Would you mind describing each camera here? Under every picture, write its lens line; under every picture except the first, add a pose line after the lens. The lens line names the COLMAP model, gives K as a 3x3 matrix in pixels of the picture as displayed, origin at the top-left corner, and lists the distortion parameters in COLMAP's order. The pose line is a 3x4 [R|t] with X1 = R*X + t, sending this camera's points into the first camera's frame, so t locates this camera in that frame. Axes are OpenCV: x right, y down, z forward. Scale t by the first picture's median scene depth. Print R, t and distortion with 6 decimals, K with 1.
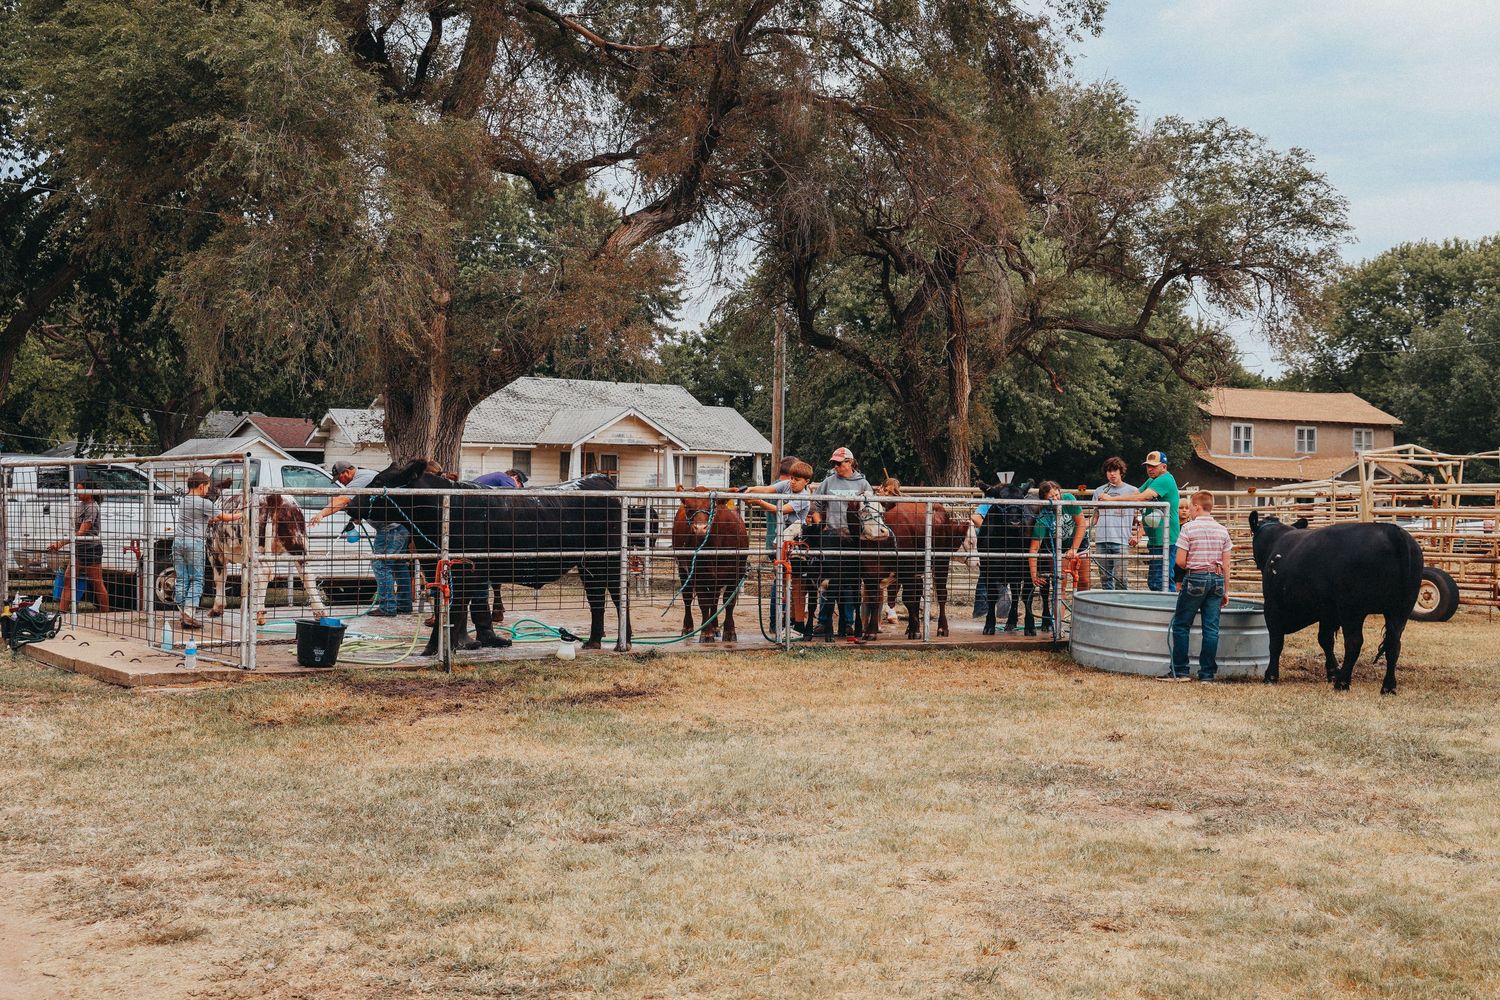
lens RADIAL K [[2934.5, 0, 750.3], [0, 2934.5, 454.0], [0, 0, 1]] dist [-0.296354, -0.024014]
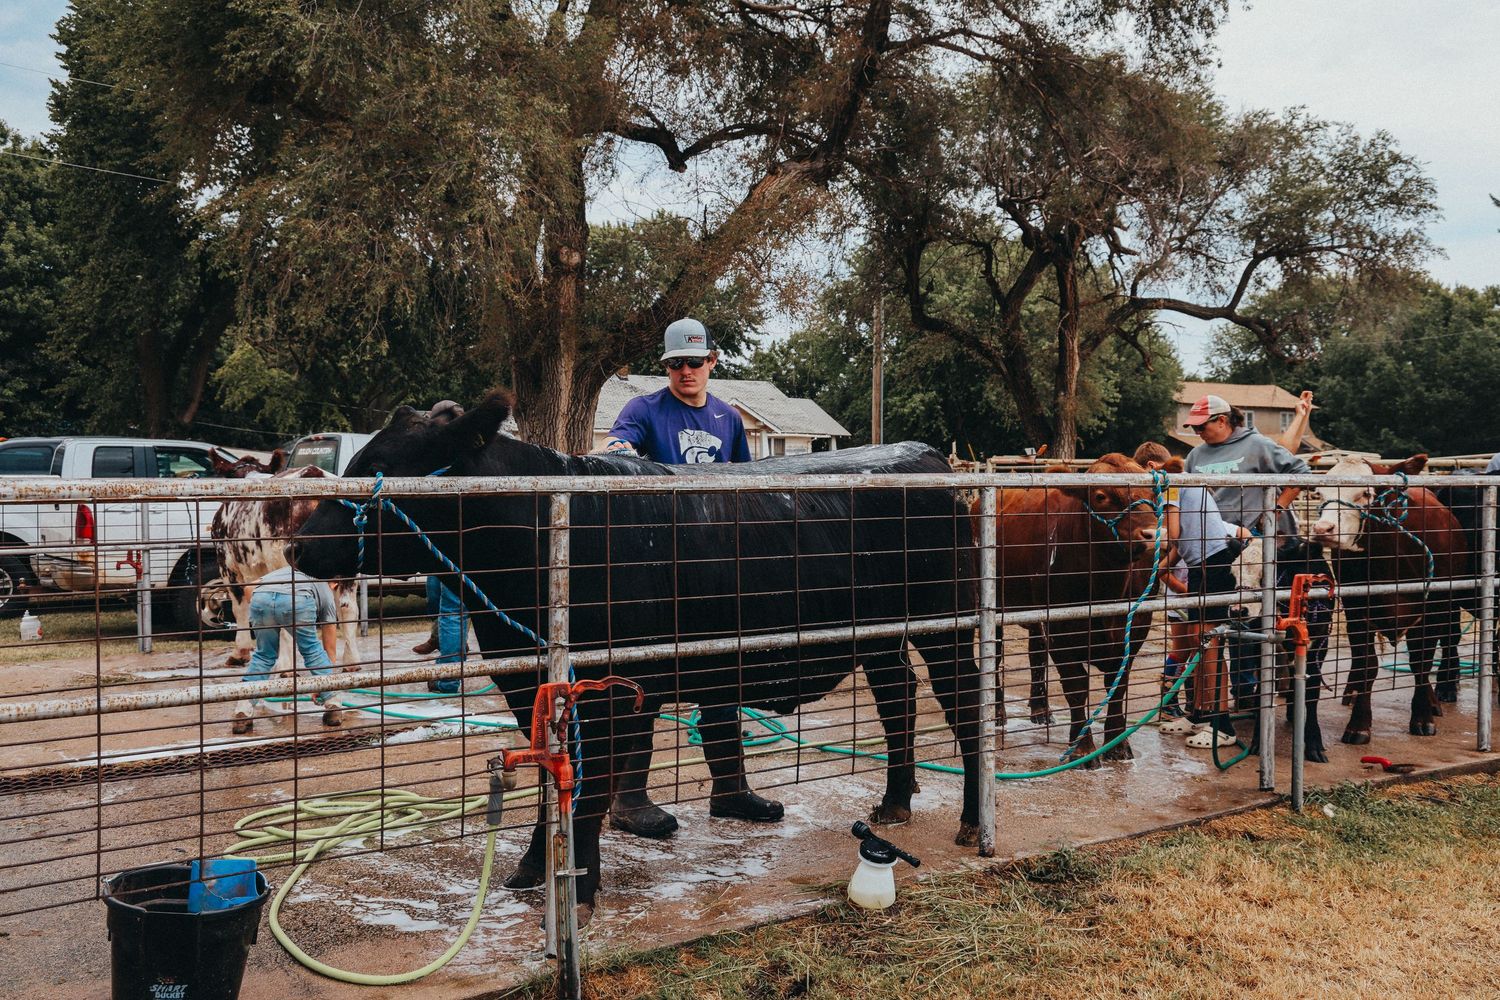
lens RADIAL K [[1361.0, 0, 748.3], [0, 1361.0, 530.3], [0, 0, 1]] dist [-0.000344, 0.002032]
pose [[0.999826, -0.012997, 0.013384, -0.049727], [0.012158, 0.998064, 0.061001, 0.005166], [-0.014151, -0.060827, 0.998048, 0.498639]]
